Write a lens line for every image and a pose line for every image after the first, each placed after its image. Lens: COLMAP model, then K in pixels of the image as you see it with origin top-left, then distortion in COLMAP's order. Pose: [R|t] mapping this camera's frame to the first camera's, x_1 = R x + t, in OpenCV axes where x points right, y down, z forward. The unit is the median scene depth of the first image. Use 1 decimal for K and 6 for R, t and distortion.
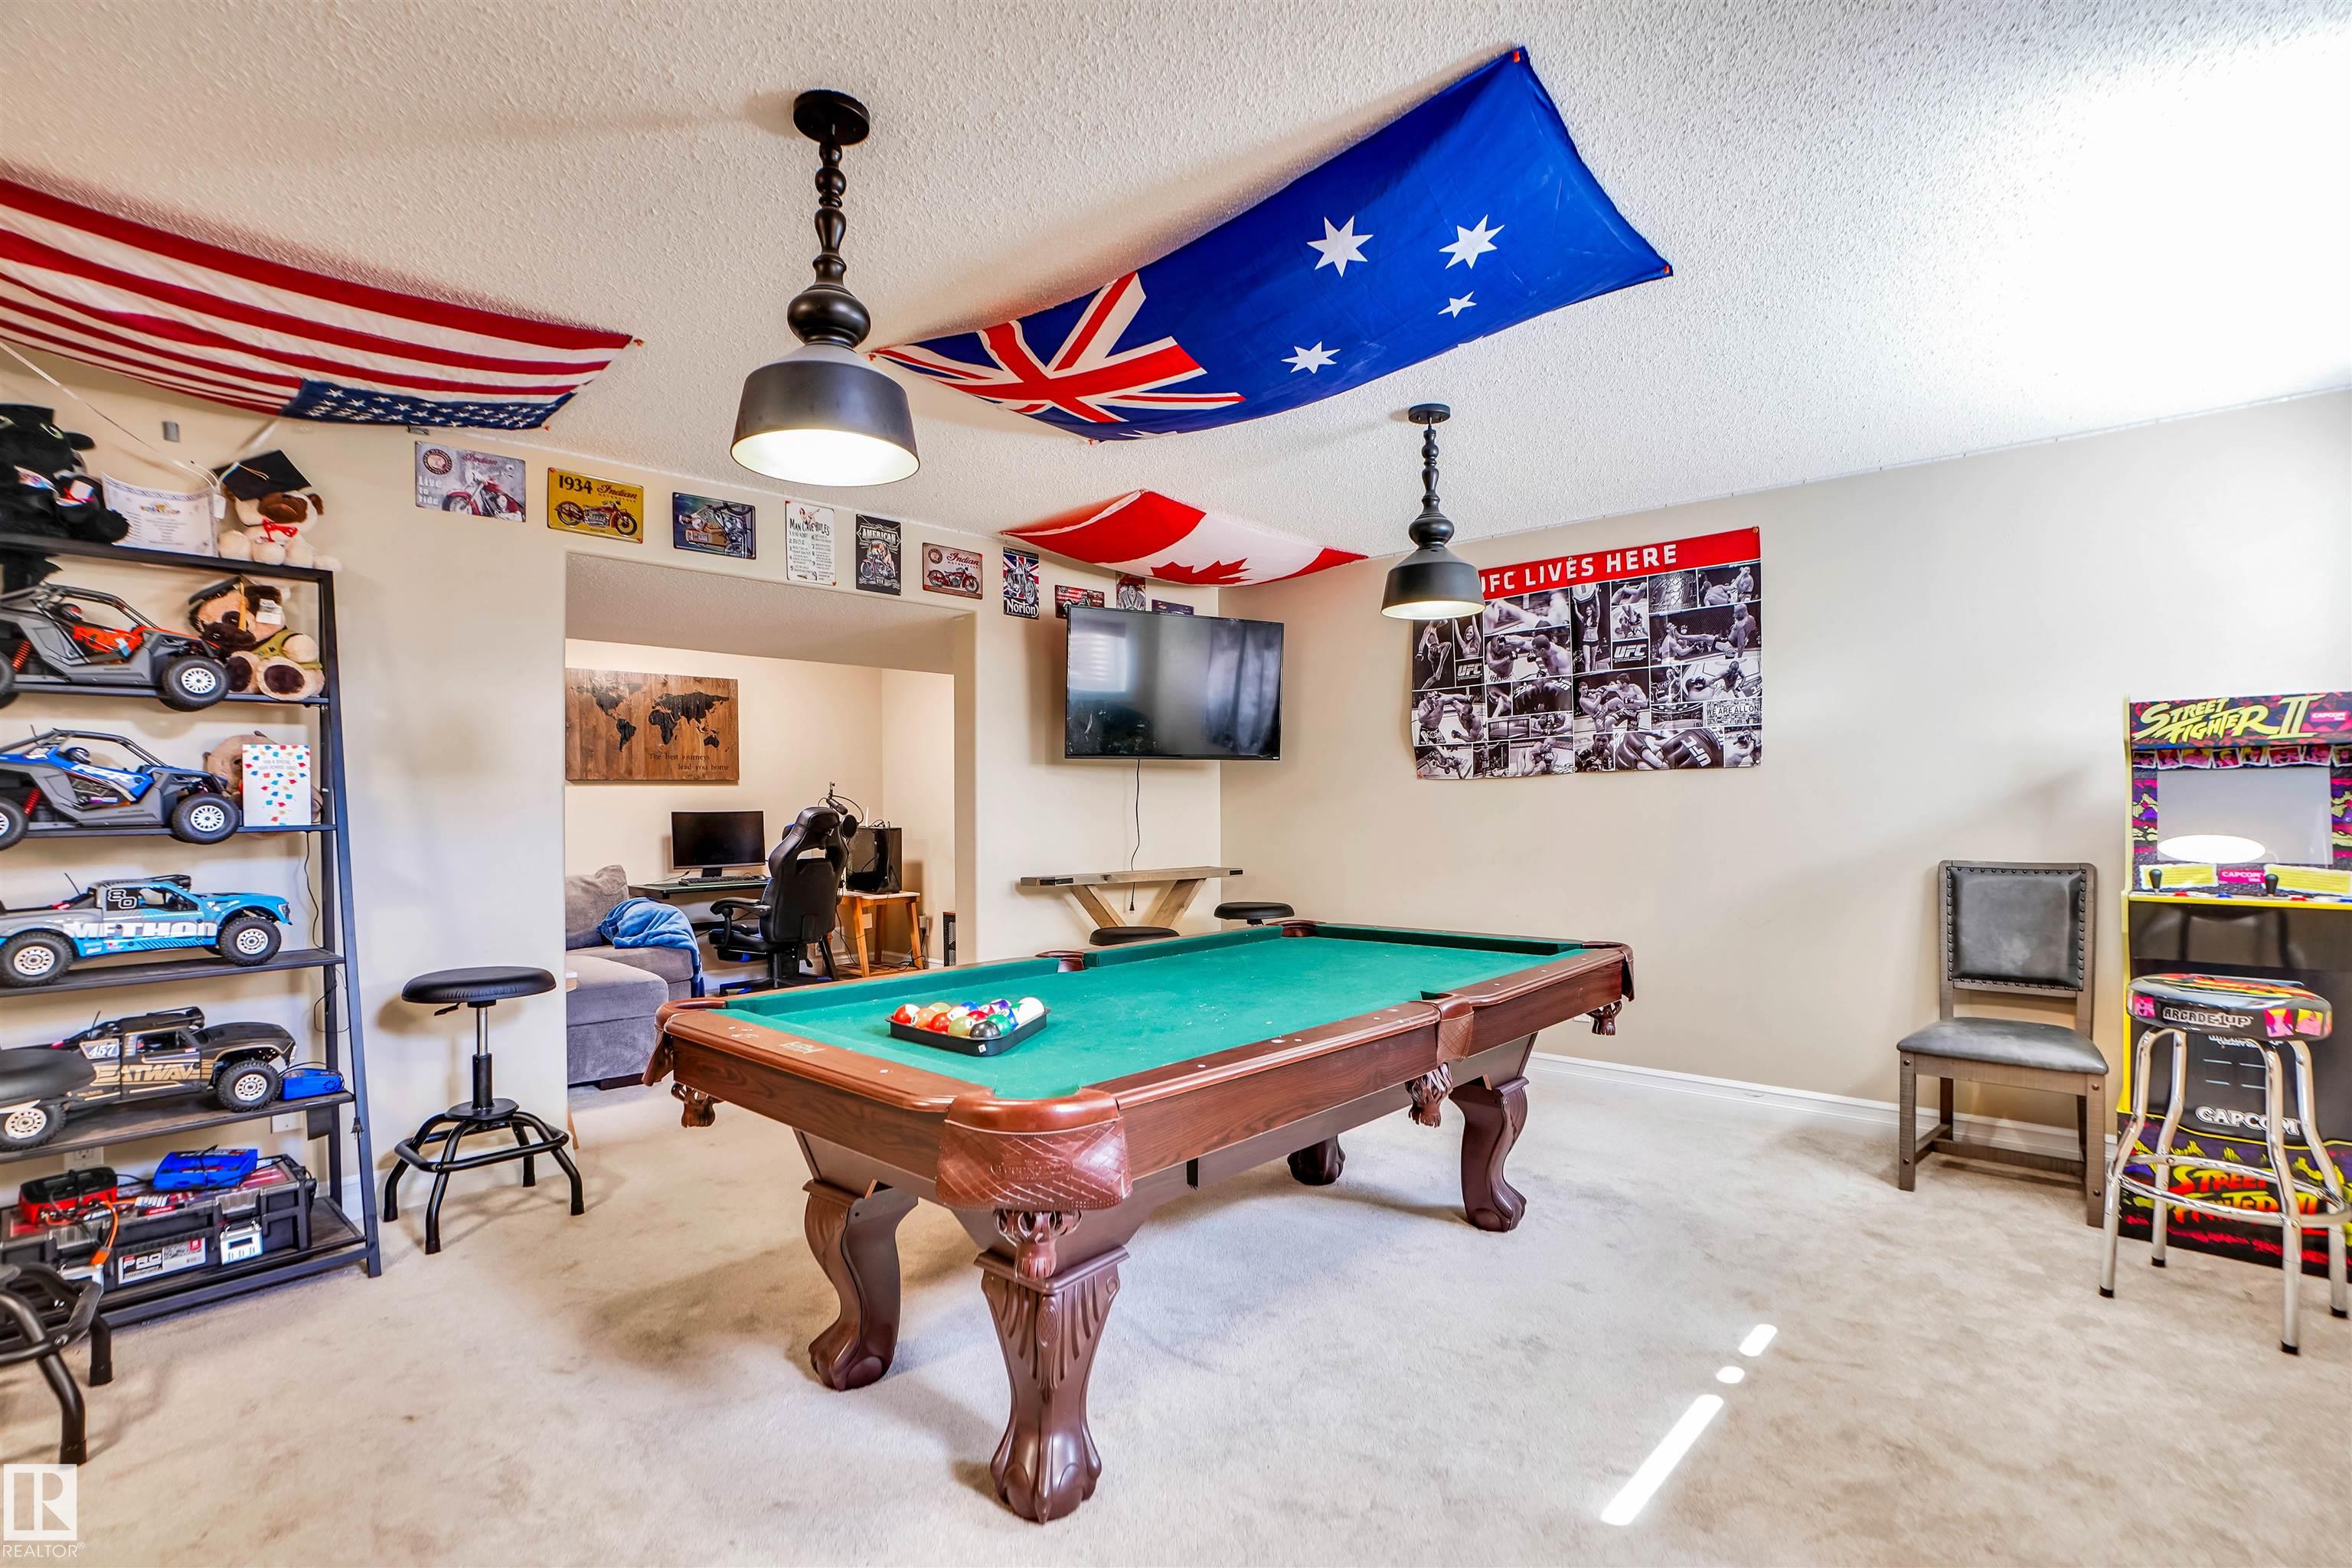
lens RADIAL K [[1094.1, 0, 1174.5], [0, 1094.1, 821.9], [0, 0, 1]] dist [-0.062890, -0.000039]
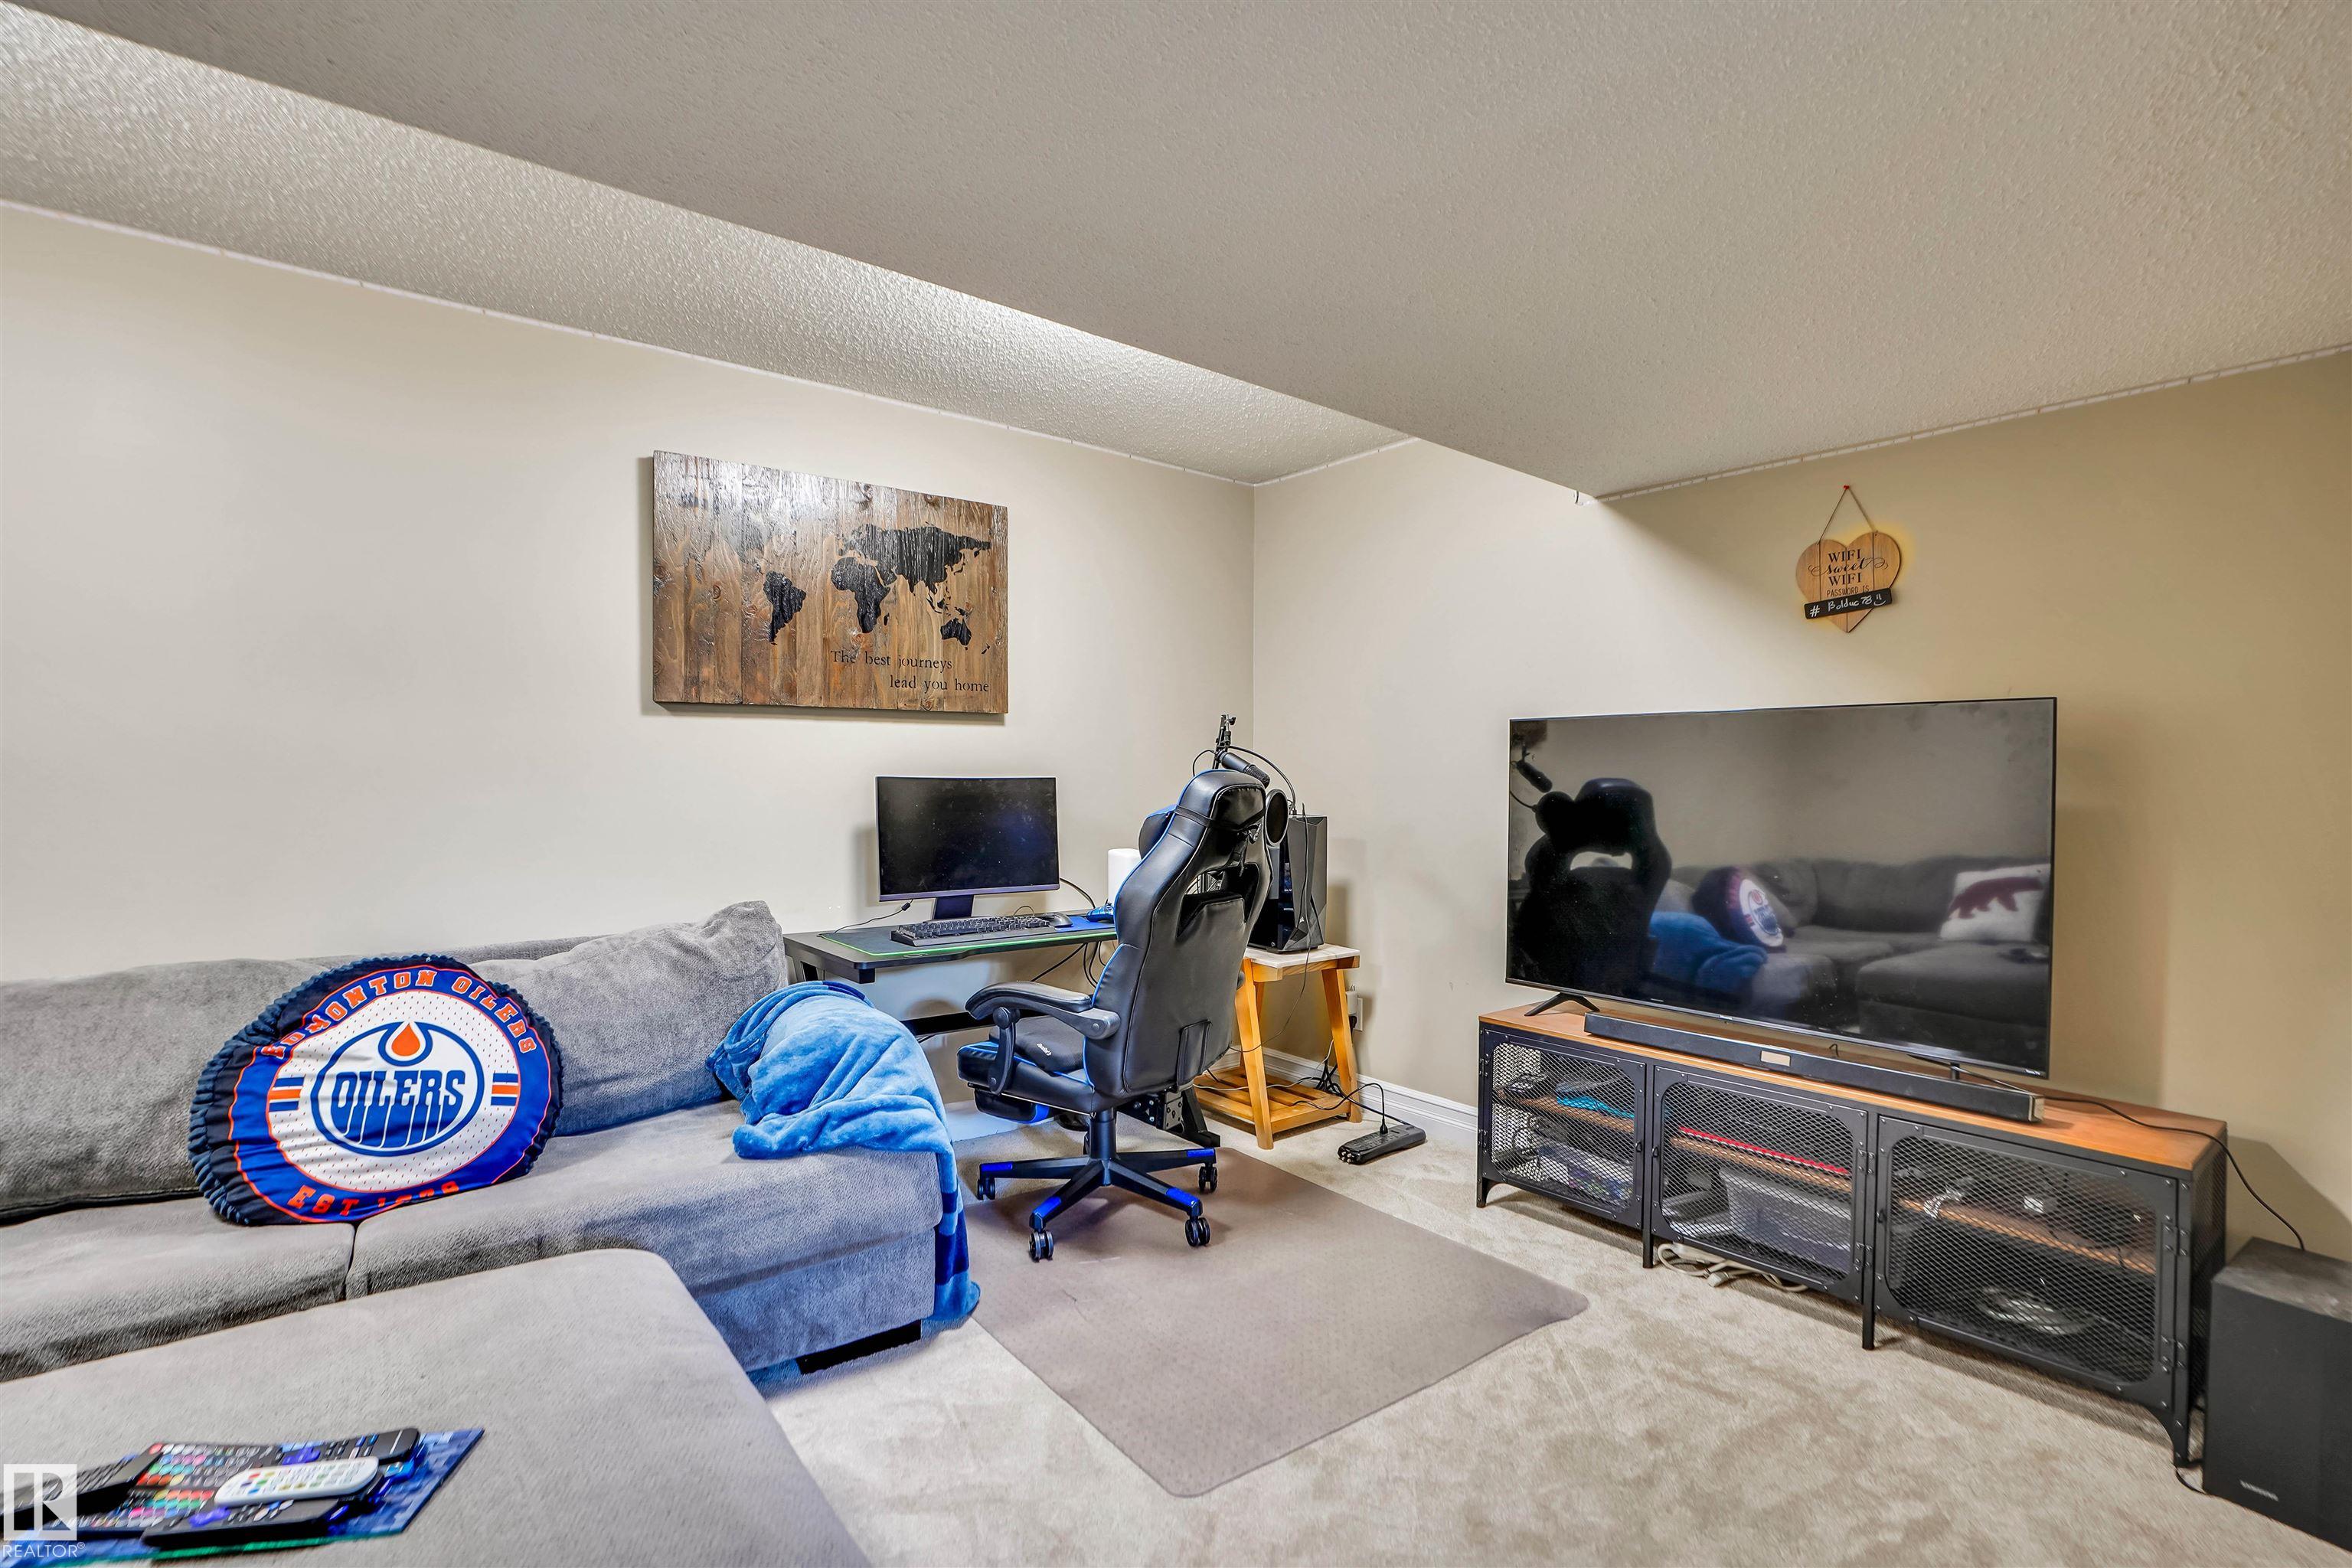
lens RADIAL K [[1095.6, 0, 1188.1], [0, 1095.6, 798.2], [0, 0, 1]] dist [-0.072191, 0.029157]
pose [[0.991490, 0.016360, -0.129154, -0.271944], [-0.015377, 0.999845, 0.008605, -0.006304], [0.129274, -0.006546, 0.991587, 0.552019]]
